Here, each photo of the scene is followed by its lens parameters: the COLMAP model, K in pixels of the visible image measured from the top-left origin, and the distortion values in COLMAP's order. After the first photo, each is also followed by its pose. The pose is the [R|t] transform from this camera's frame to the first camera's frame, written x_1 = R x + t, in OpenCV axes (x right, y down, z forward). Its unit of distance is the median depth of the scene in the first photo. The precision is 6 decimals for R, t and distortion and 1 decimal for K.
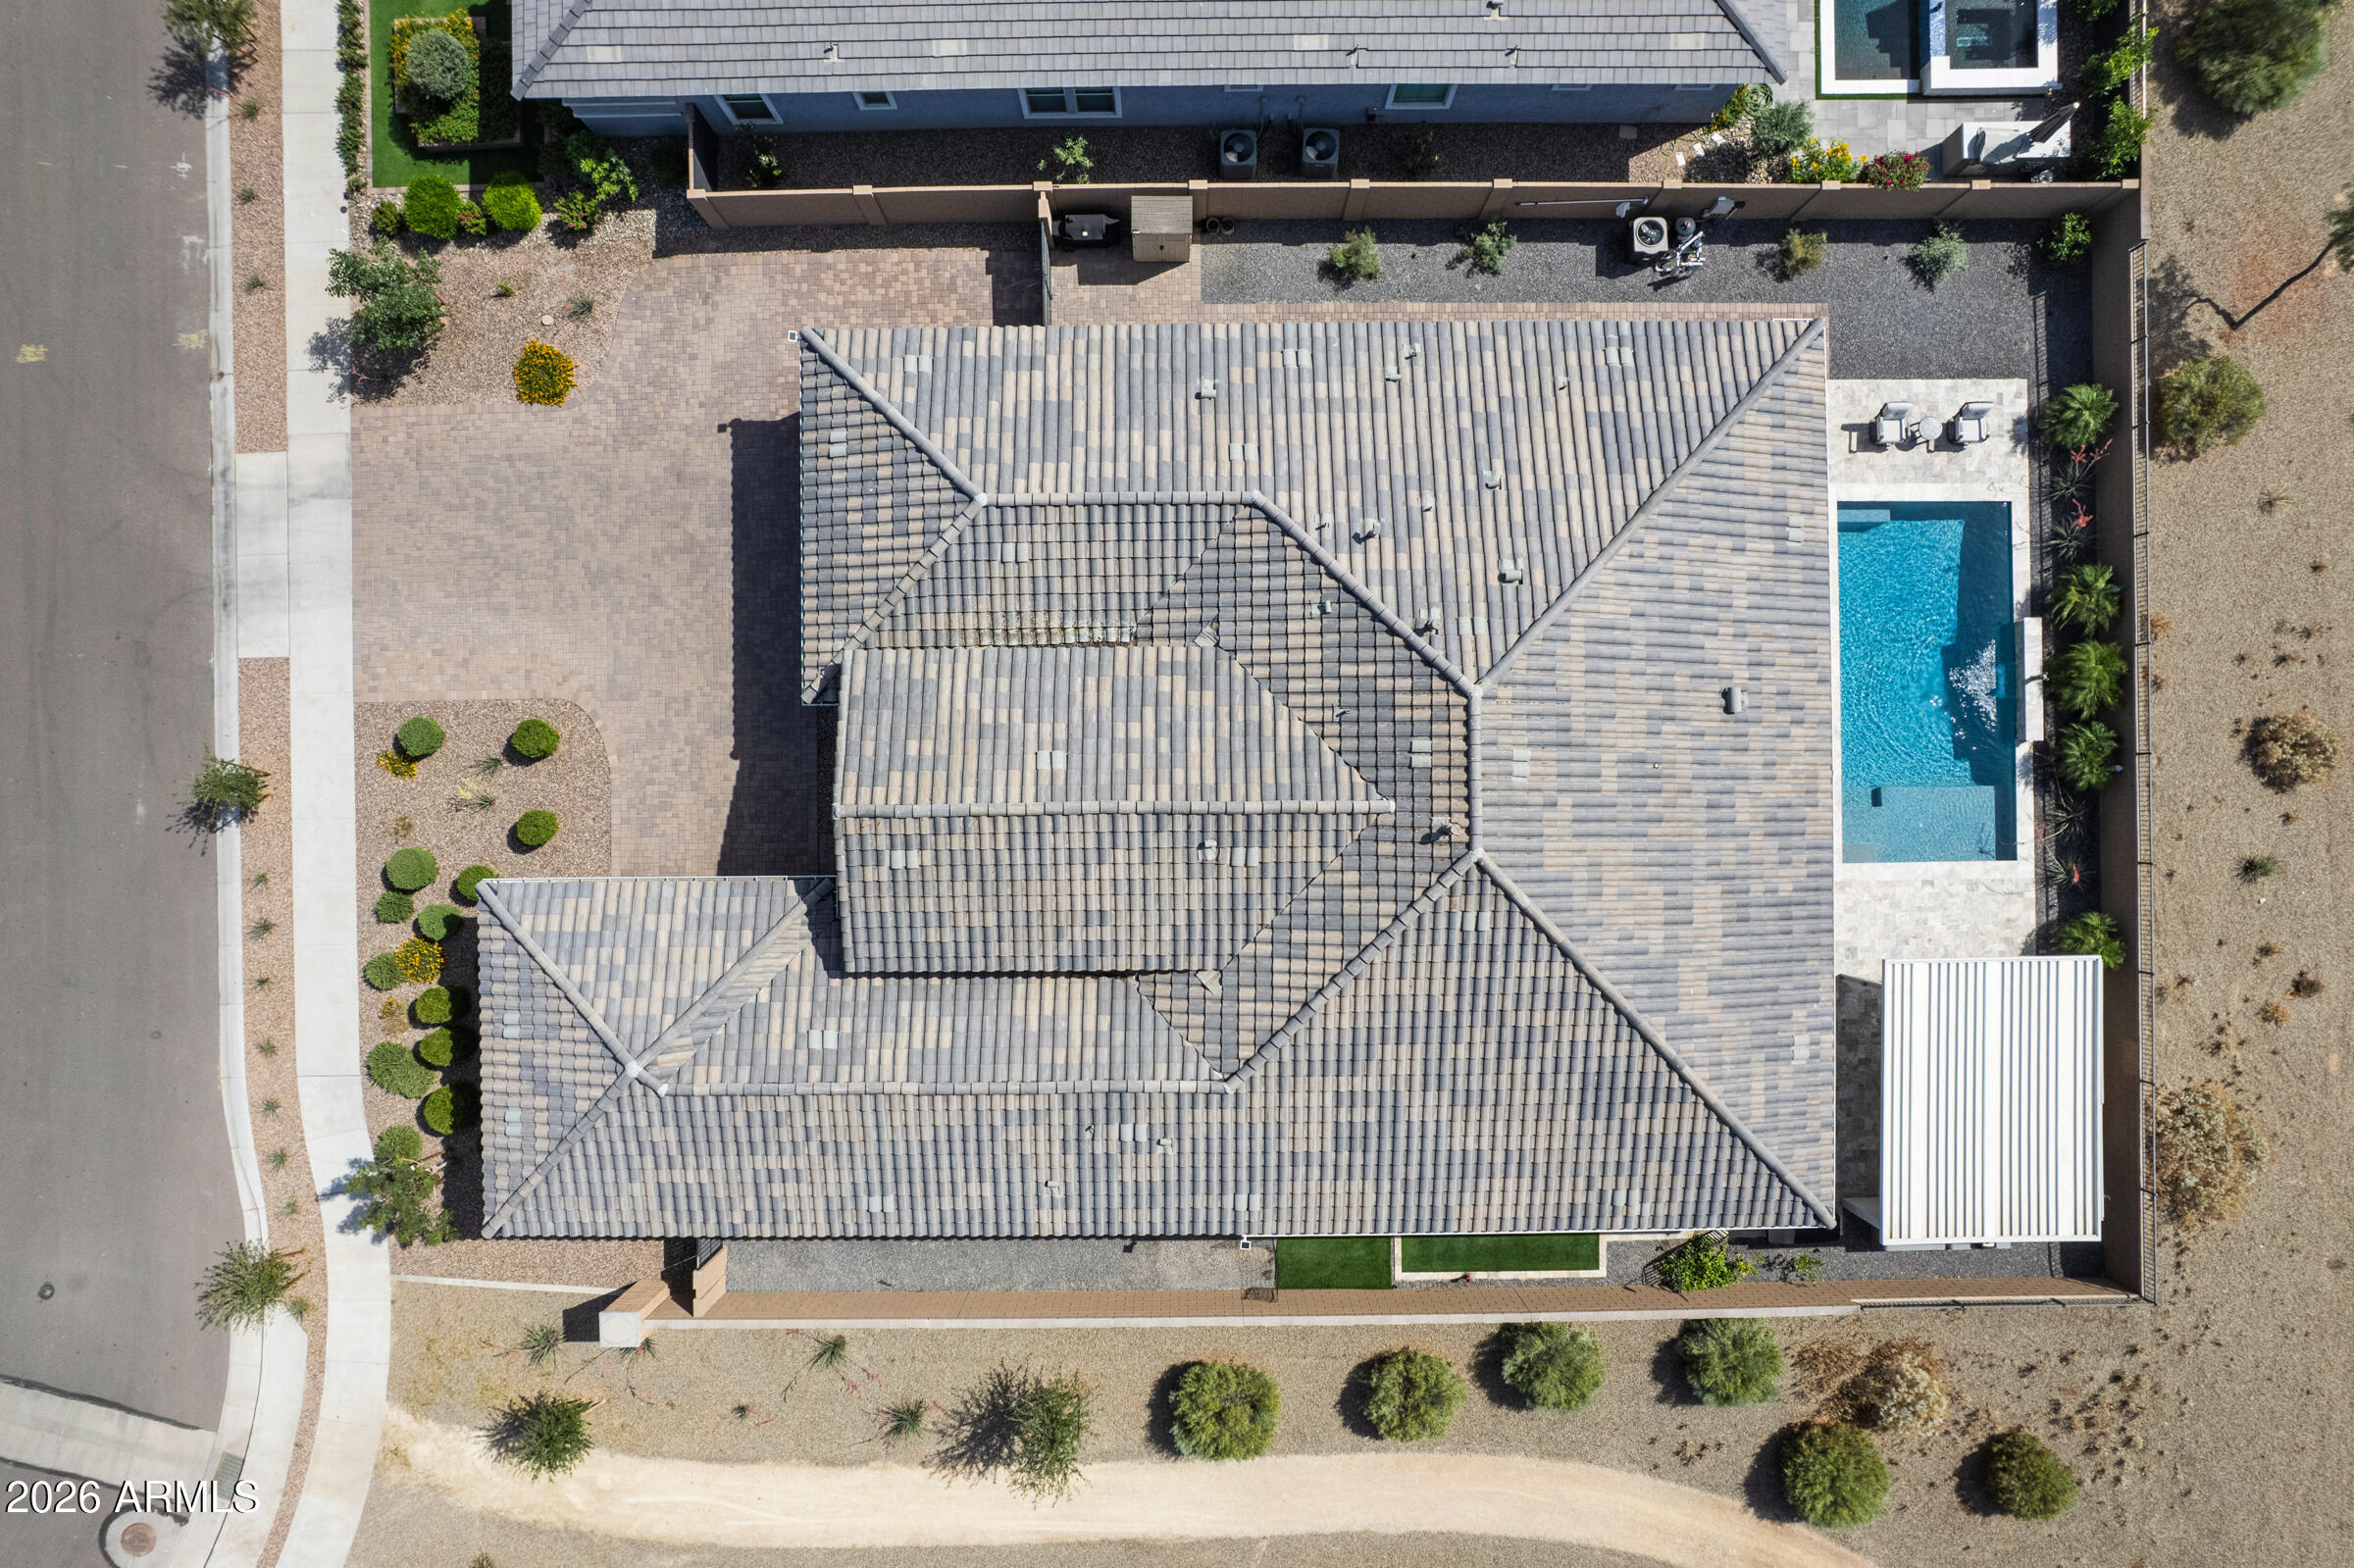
lens RADIAL K [[1518.0, 0, 1173.7], [0, 1518.0, 806.9], [0, 0, 1]] dist [-0.086966, 0.081255]
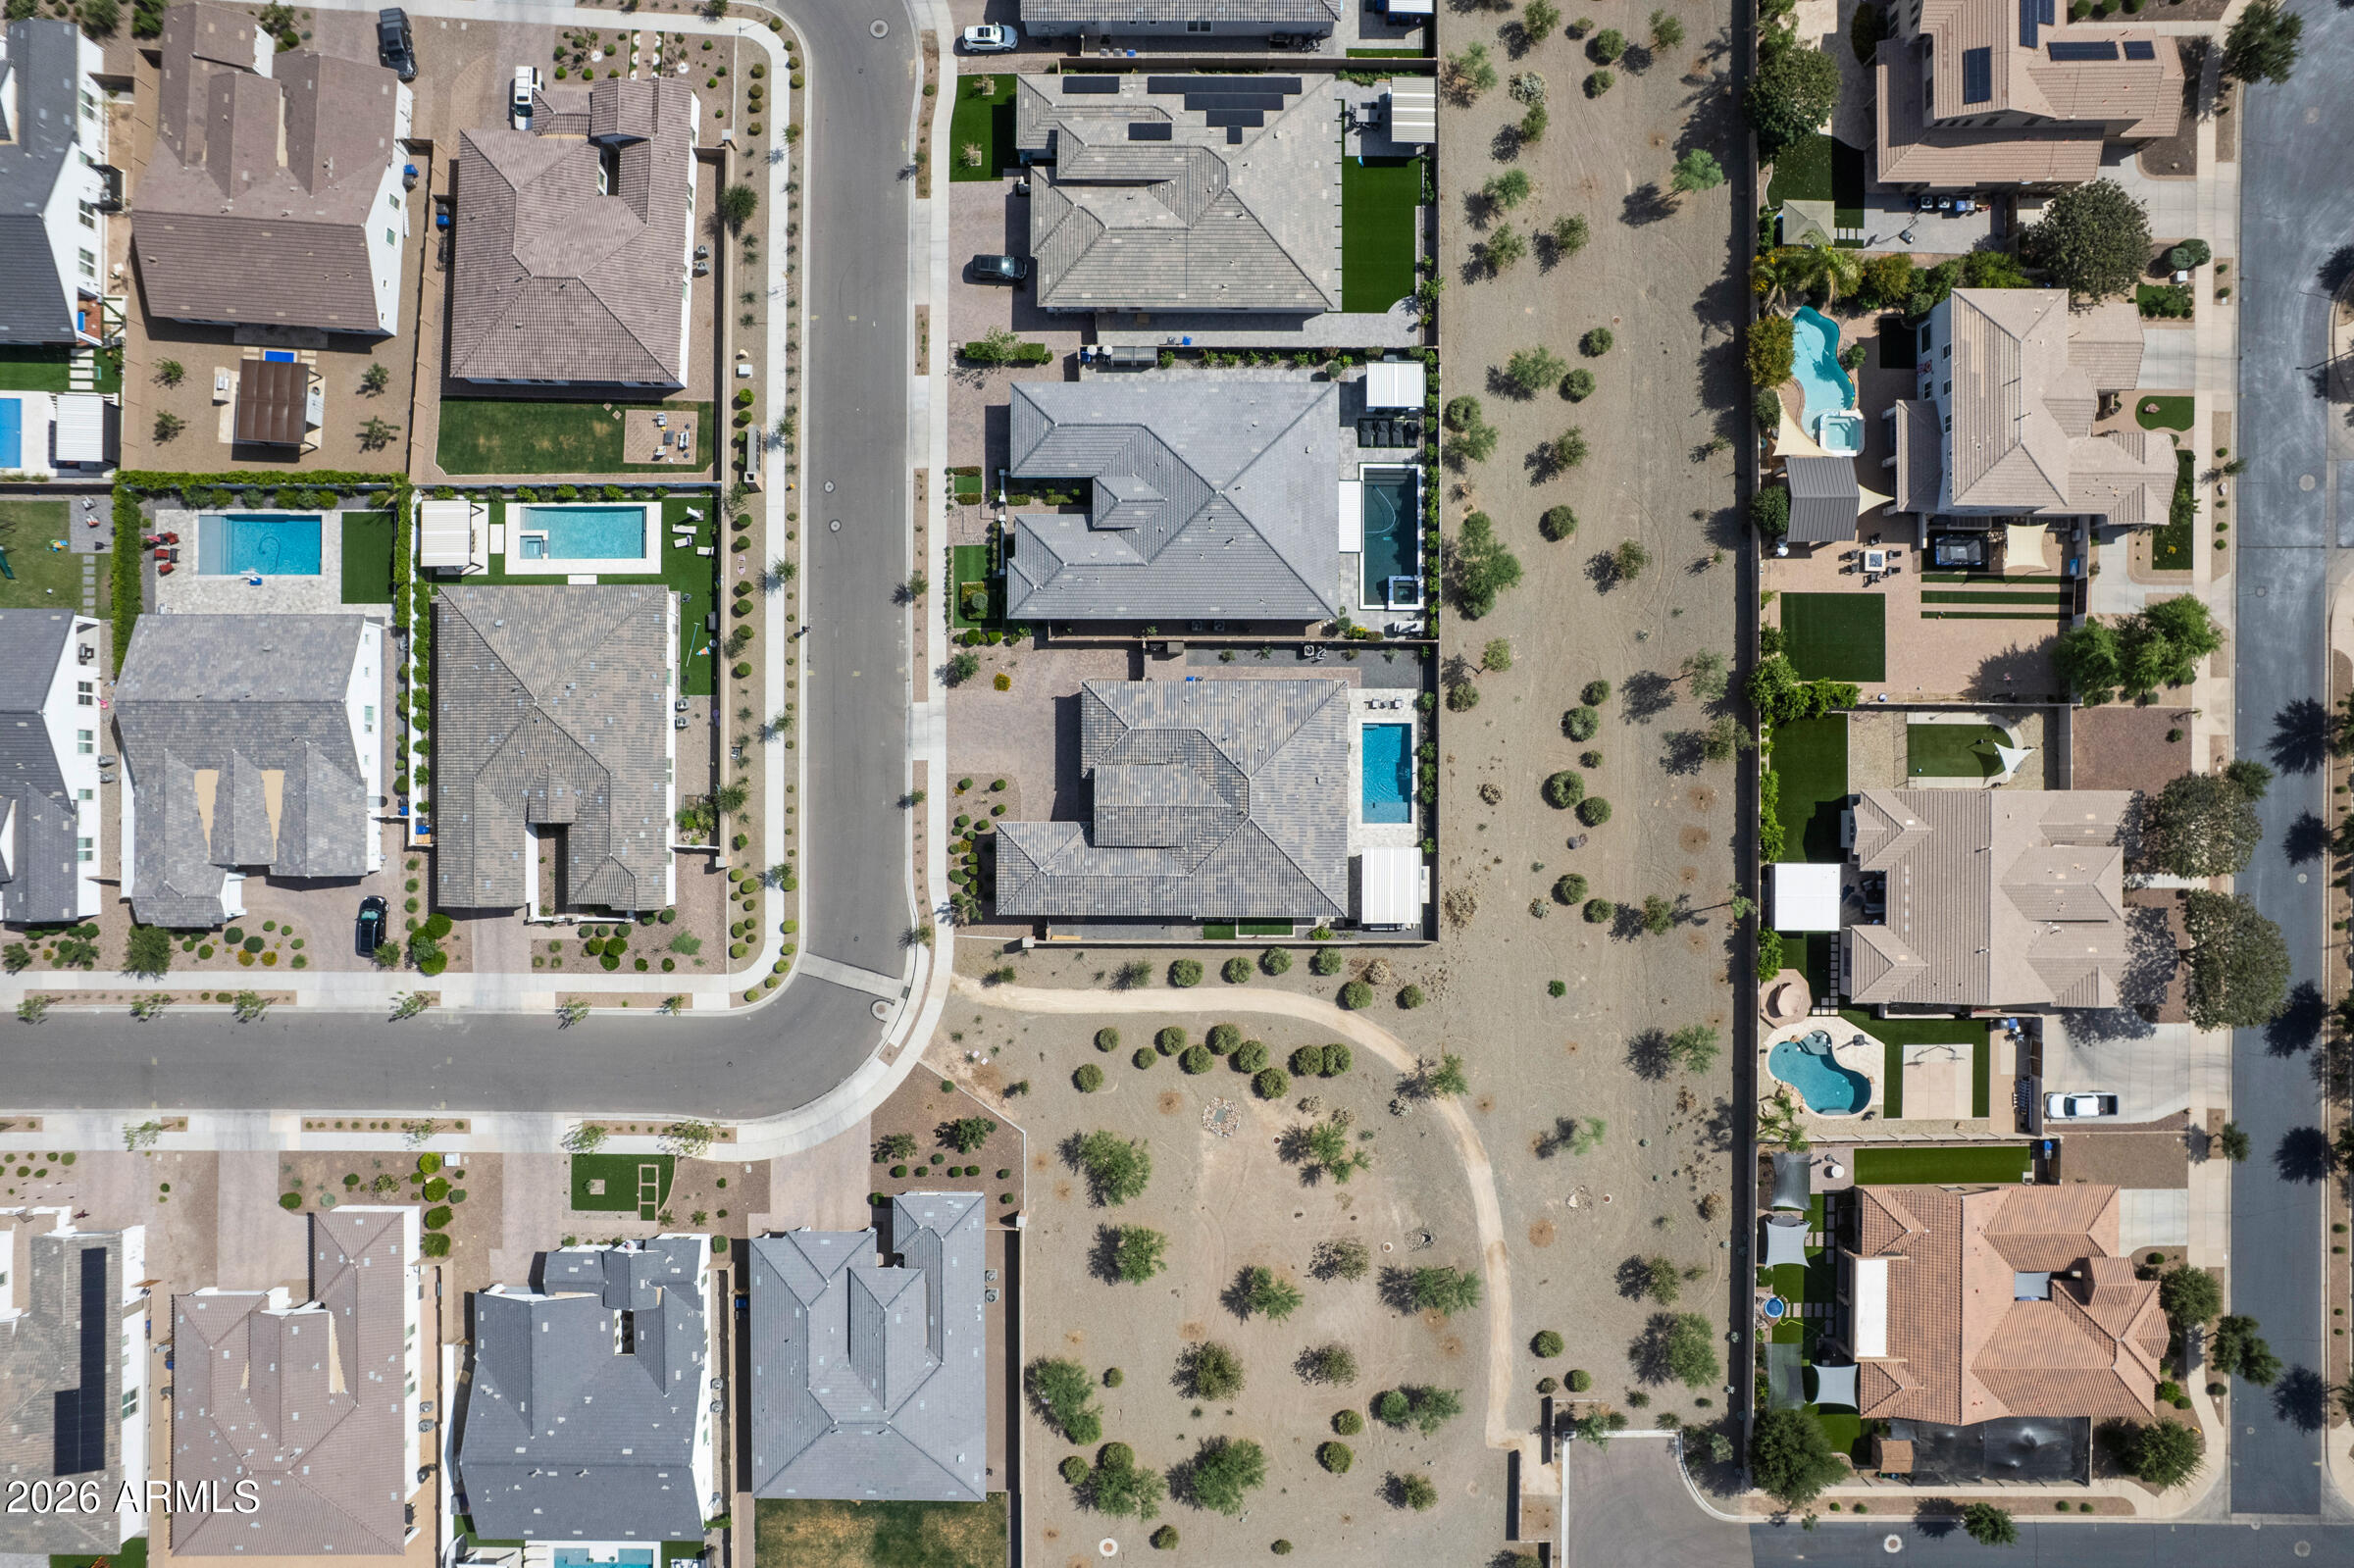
lens RADIAL K [[1518.0, 0, 1173.7], [0, 1518.0, 806.9], [0, 0, 1]] dist [-0.086966, 0.081255]
pose [[0.999860, 0.012952, 0.010547, -0.045343], [-0.012919, 0.999911, -0.003257, 0.015251], [-0.010588, 0.003120, 0.999939, -2.645824]]
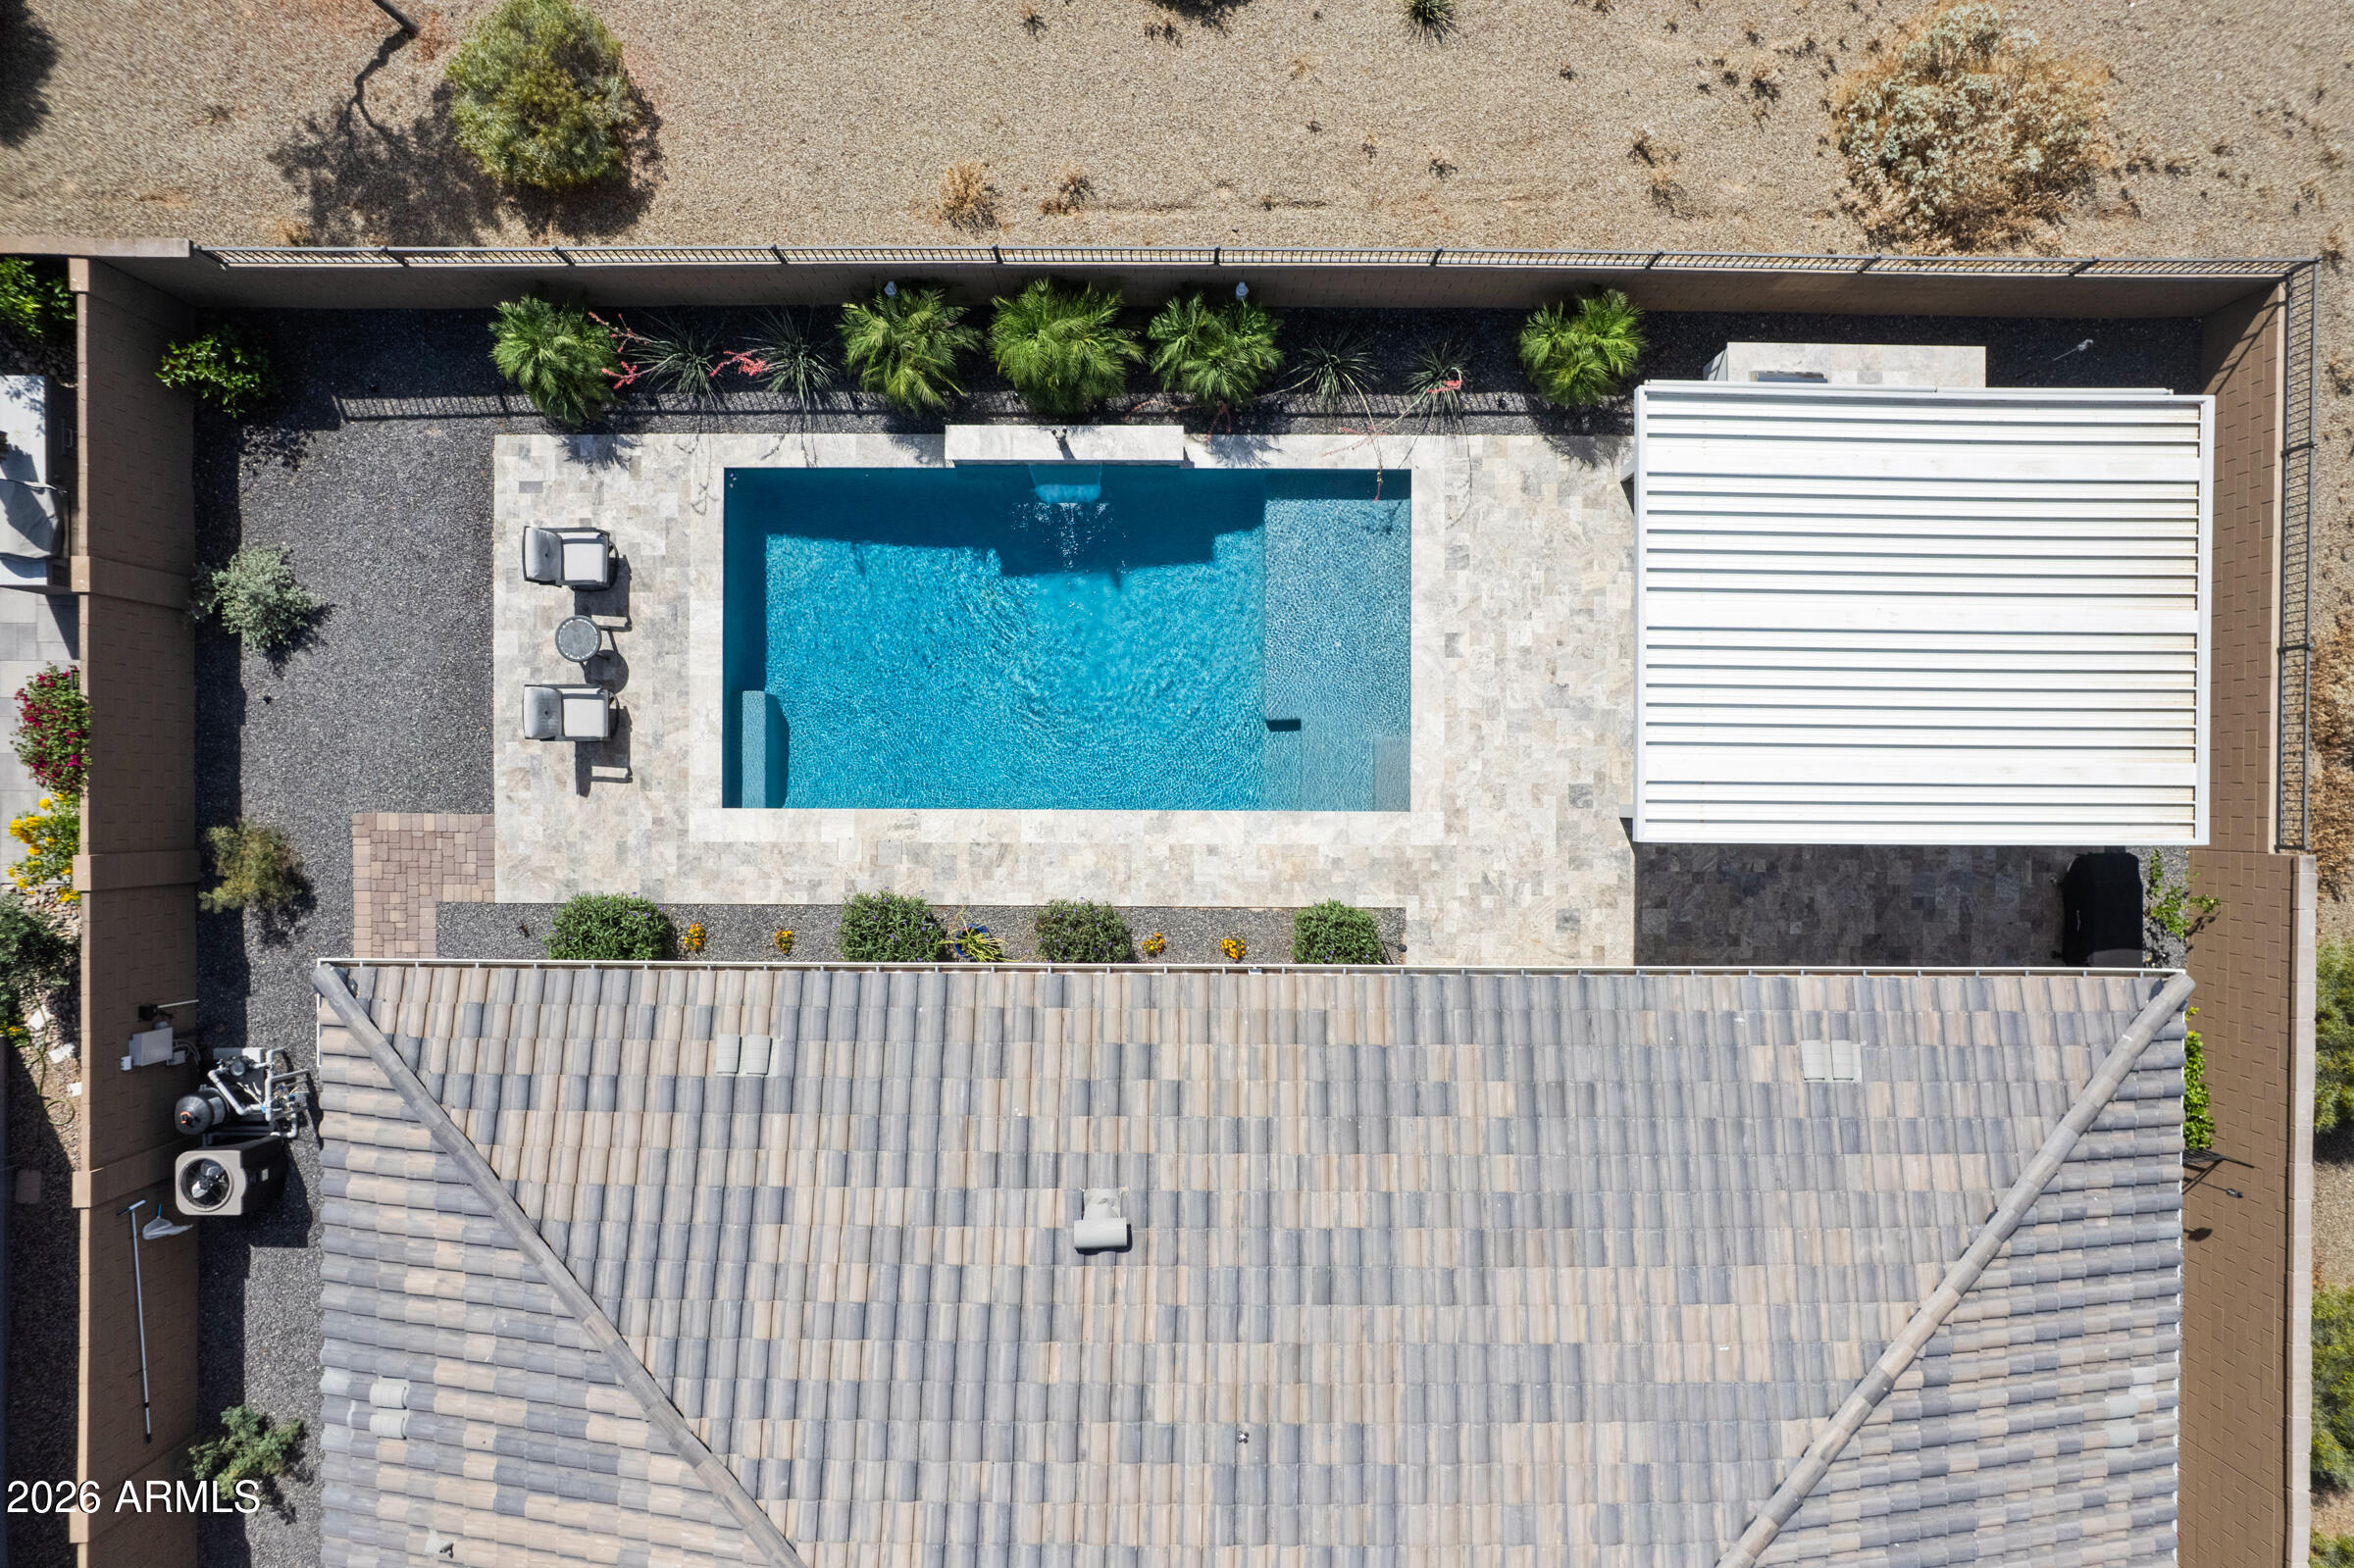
lens RADIAL K [[1498.9, 0, 1183.2], [0, 1498.9, 830.3], [0, 0, 1]] dist [-0.074703, 0.065297]
pose [[0.016121, -0.999787, -0.012879, 0.446429], [0.999870, 0.016112, 0.000808, -0.042613], [-0.000600, -0.012891, 0.999917, 0.476075]]
